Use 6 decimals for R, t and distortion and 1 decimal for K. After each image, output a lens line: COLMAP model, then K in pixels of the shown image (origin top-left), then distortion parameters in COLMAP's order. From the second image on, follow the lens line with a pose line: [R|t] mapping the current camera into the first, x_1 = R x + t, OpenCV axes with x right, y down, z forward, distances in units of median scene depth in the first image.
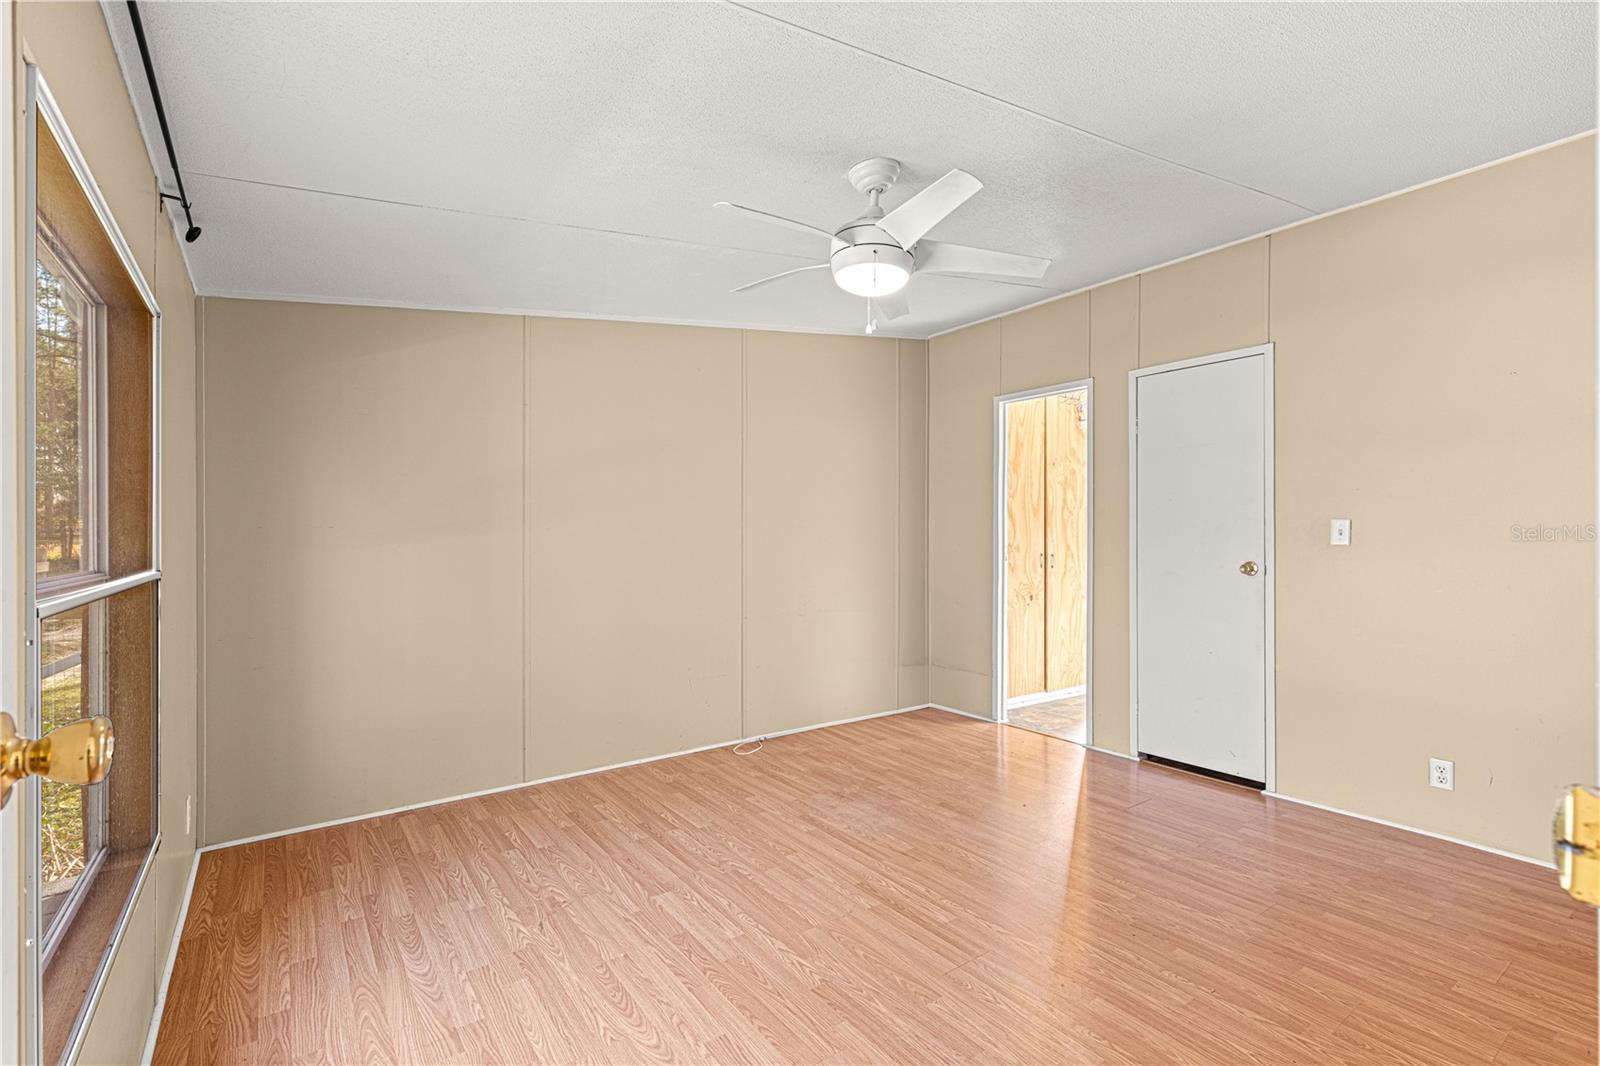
lens RADIAL K [[719.9, 0, 799.2], [0, 719.9, 543.0], [0, 0, 1]] dist [0.002985, 0.000264]
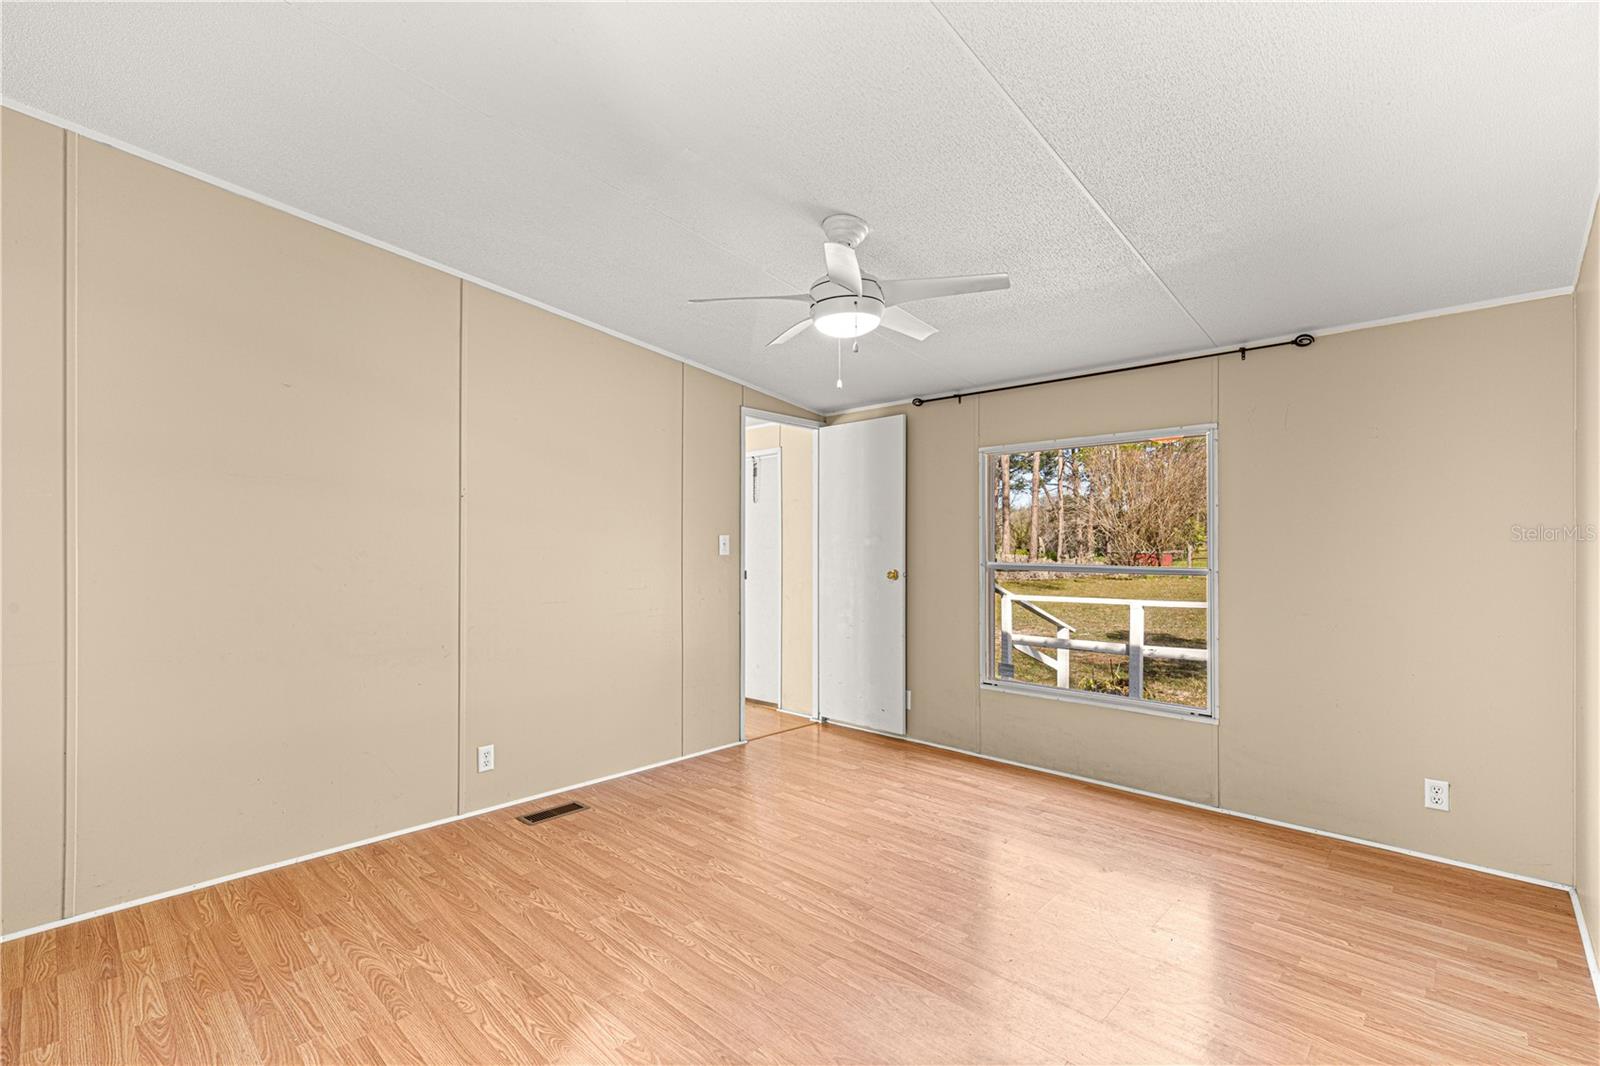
lens RADIAL K [[719.9, 0, 799.2], [0, 719.9, 543.0], [0, 0, 1]] dist [0.002985, 0.000264]
pose [[-0.982754, -0.000772, -0.184915, 0.328621], [-0.001425, 0.999993, 0.003400, -0.023026], [0.184911, 0.003605, -0.982749, 1.784993]]
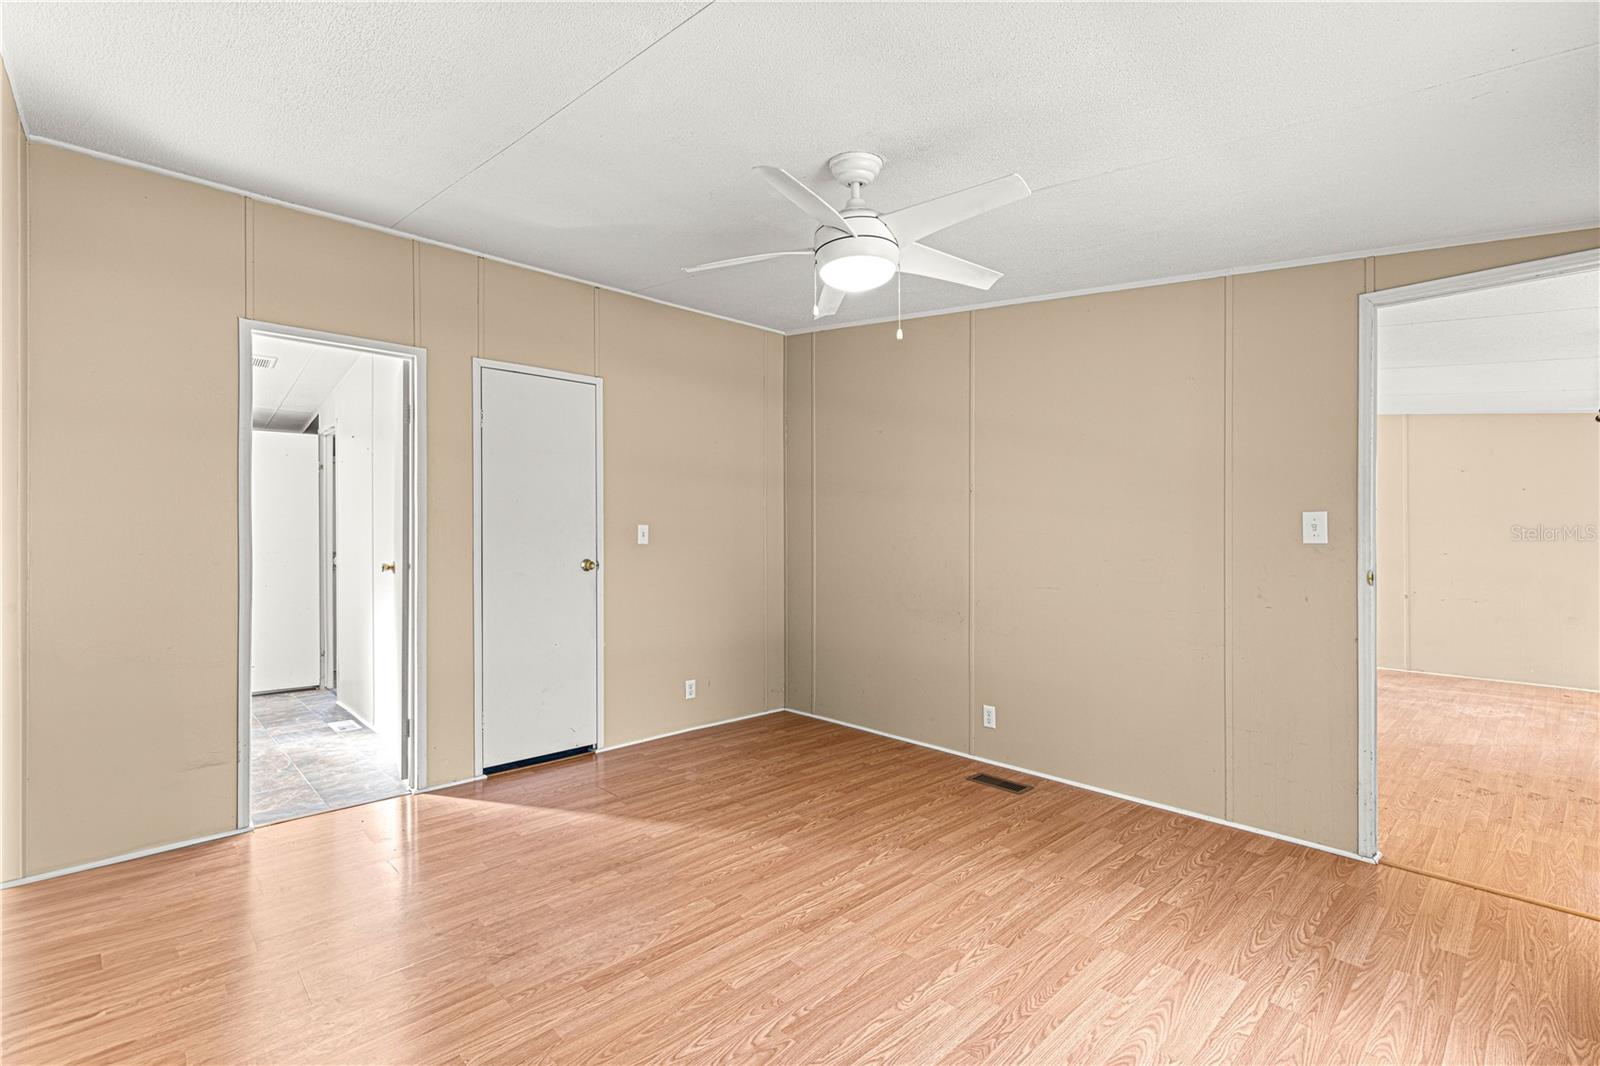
lens RADIAL K [[719.7, 0, 803.0], [0, 719.7, 537.3], [0, 0, 1]] dist [0.009307, -0.000353]
pose [[-0.130780, -0.000587, 0.991411, -0.732188], [0.011017, 0.999937, 0.002045, -0.009790], [-0.991350, 0.011190, -0.130766, 1.021414]]
